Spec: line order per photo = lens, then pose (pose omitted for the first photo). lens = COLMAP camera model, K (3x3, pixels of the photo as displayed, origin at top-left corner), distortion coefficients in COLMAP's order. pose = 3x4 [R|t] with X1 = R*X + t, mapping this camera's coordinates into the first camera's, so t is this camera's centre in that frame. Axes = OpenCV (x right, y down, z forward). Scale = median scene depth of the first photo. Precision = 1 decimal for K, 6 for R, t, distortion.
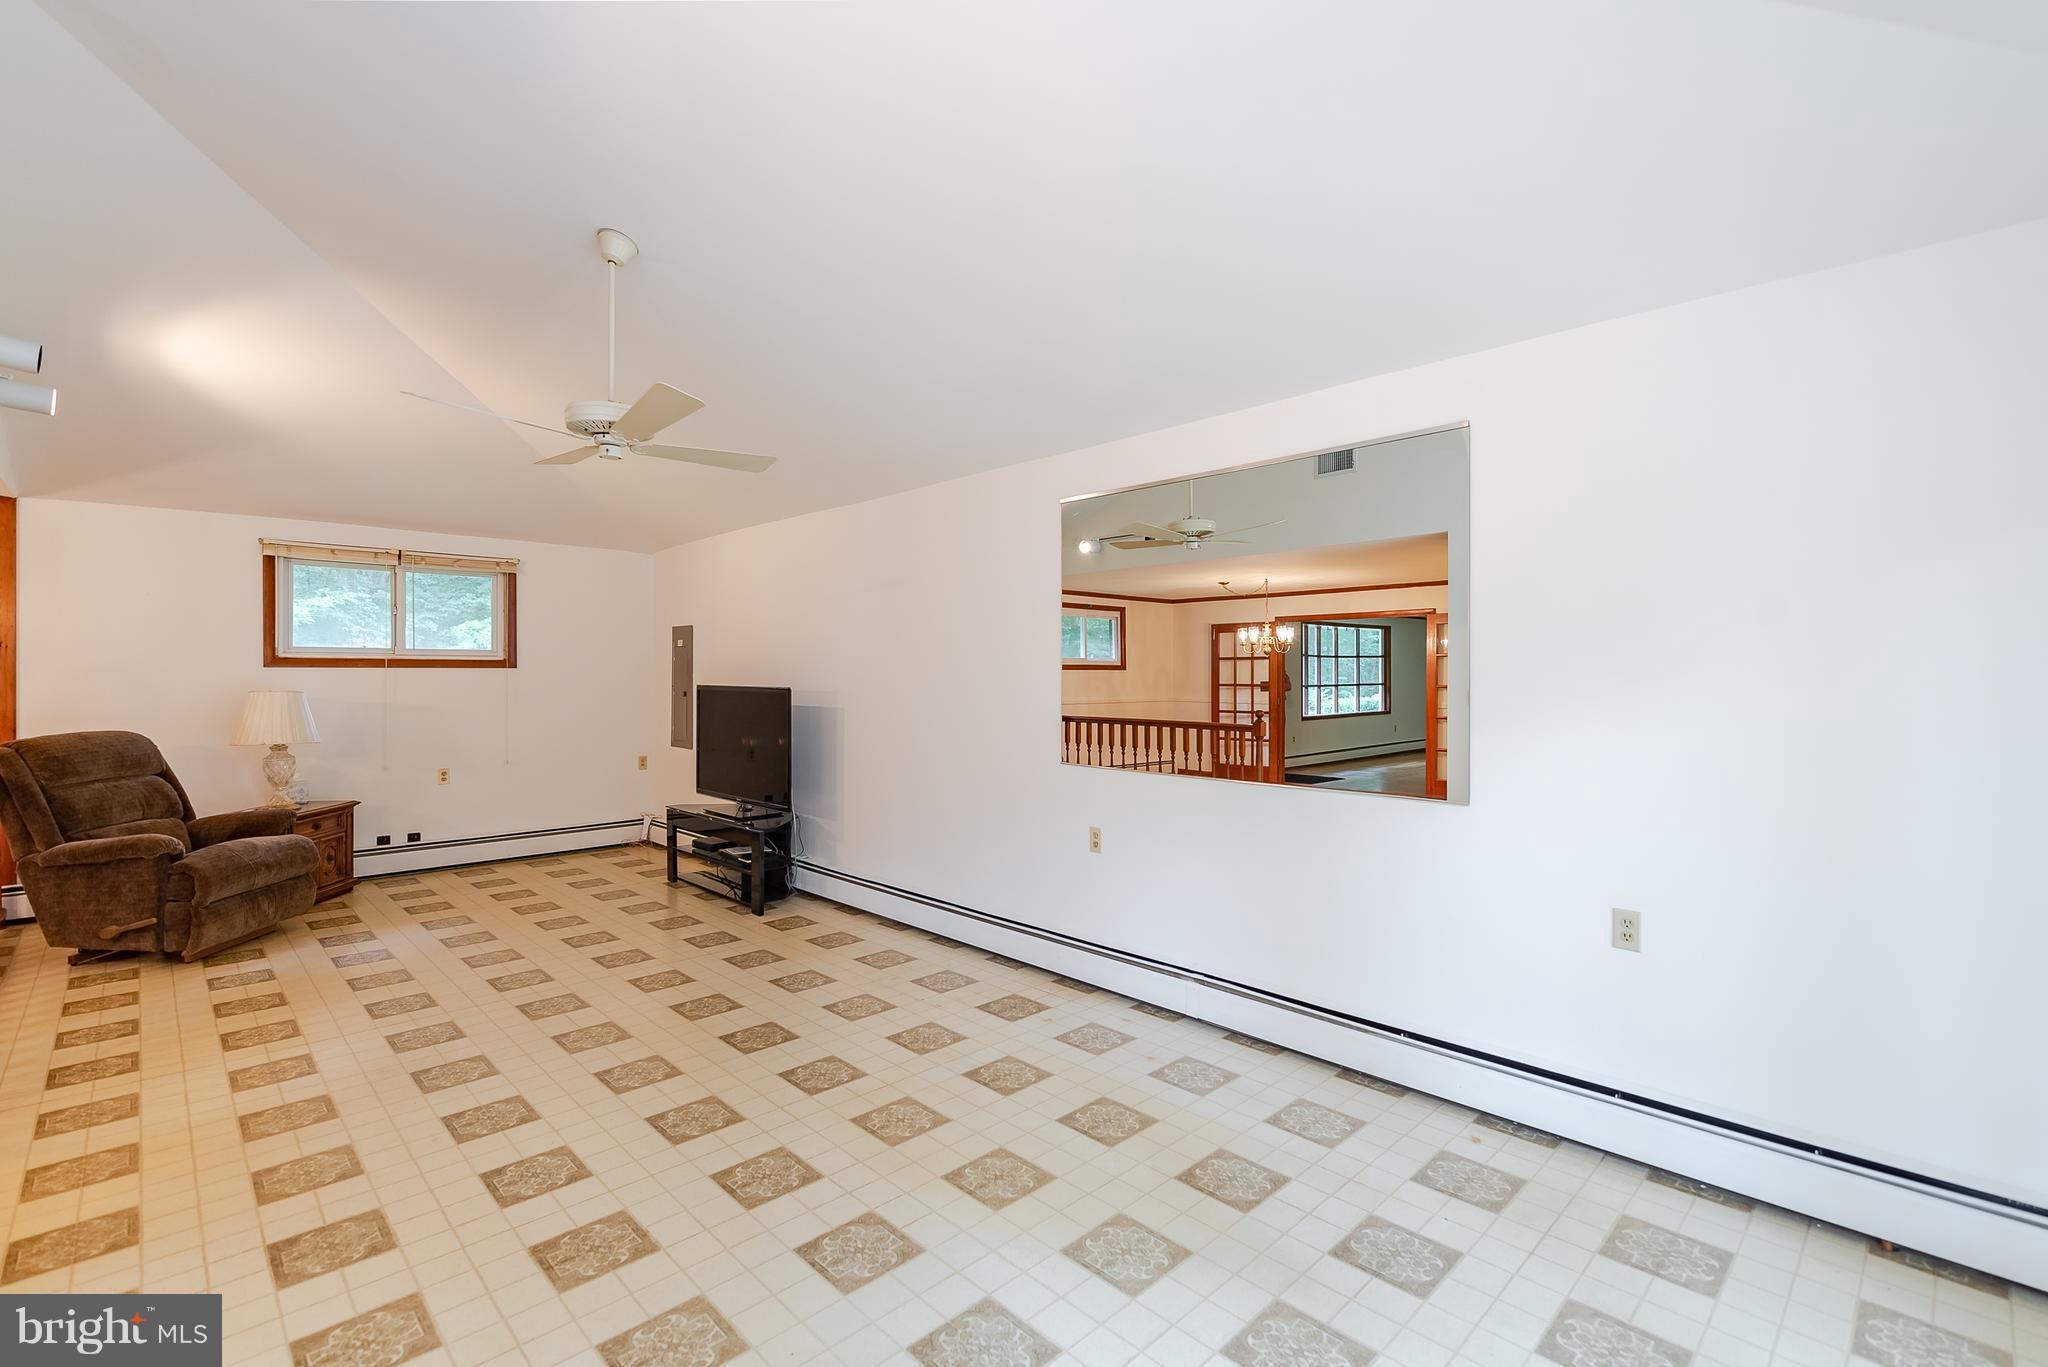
lens RADIAL K [[914.2, 0, 1026.7], [0, 914.2, 670.9], [0, 0, 1]] dist [0.002102, -0.003691]
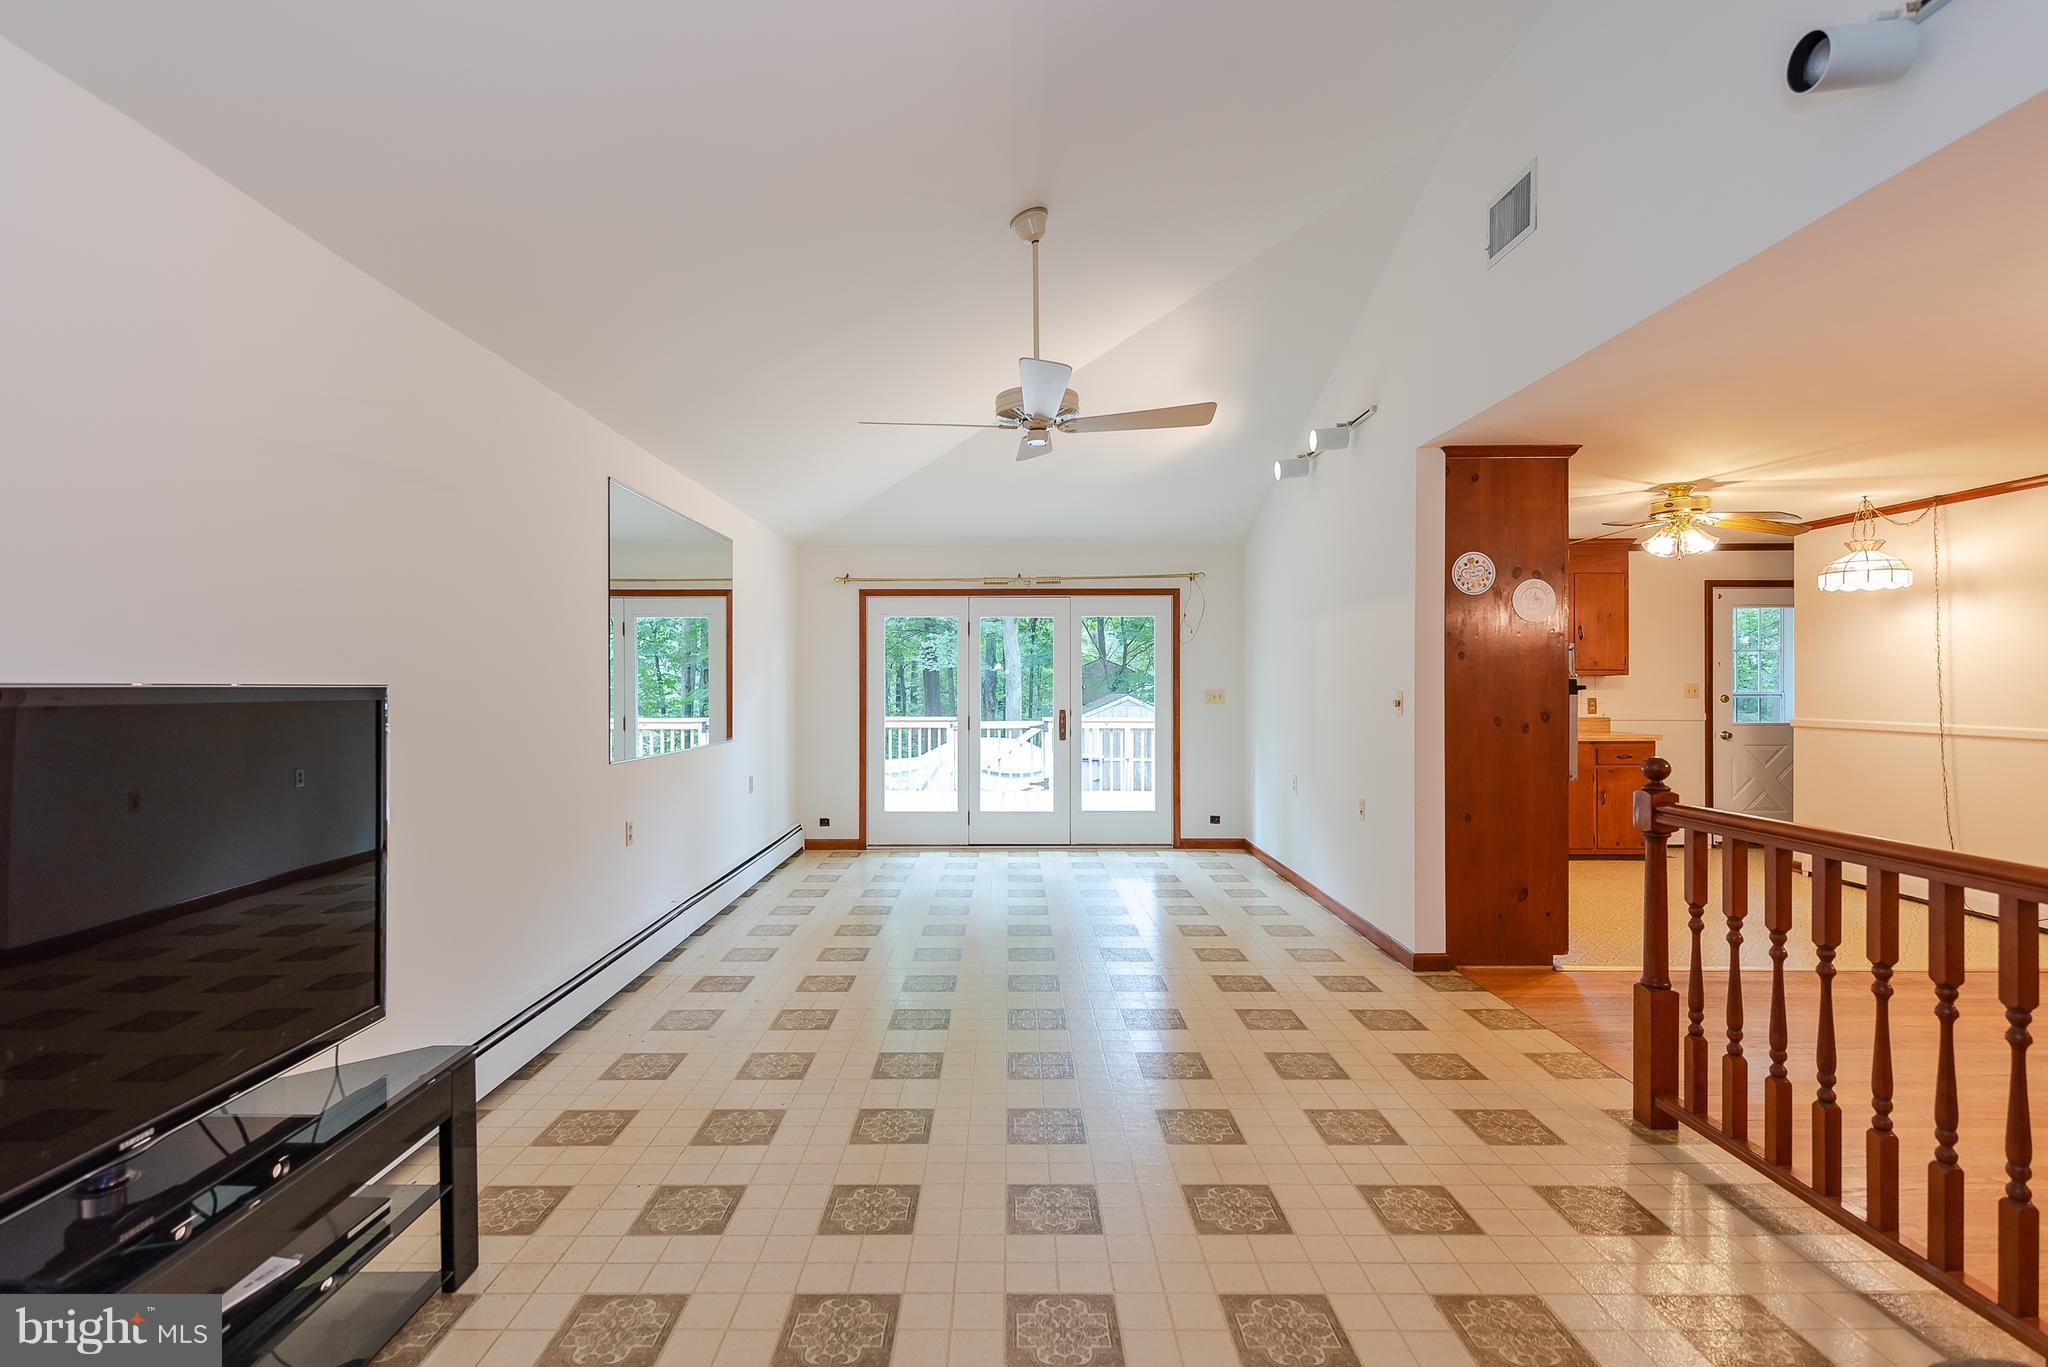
lens RADIAL K [[963.5, 0, 1014.6], [0, 963.5, 692.3], [0, 0, 1]] dist [0.002570, 0.001449]
pose [[-0.721560, -0.005899, 0.692327, -0.689865], [-0.000398, 0.999967, 0.008106, 0.016140], [-0.692352, 0.005574, -0.721538, 1.056686]]
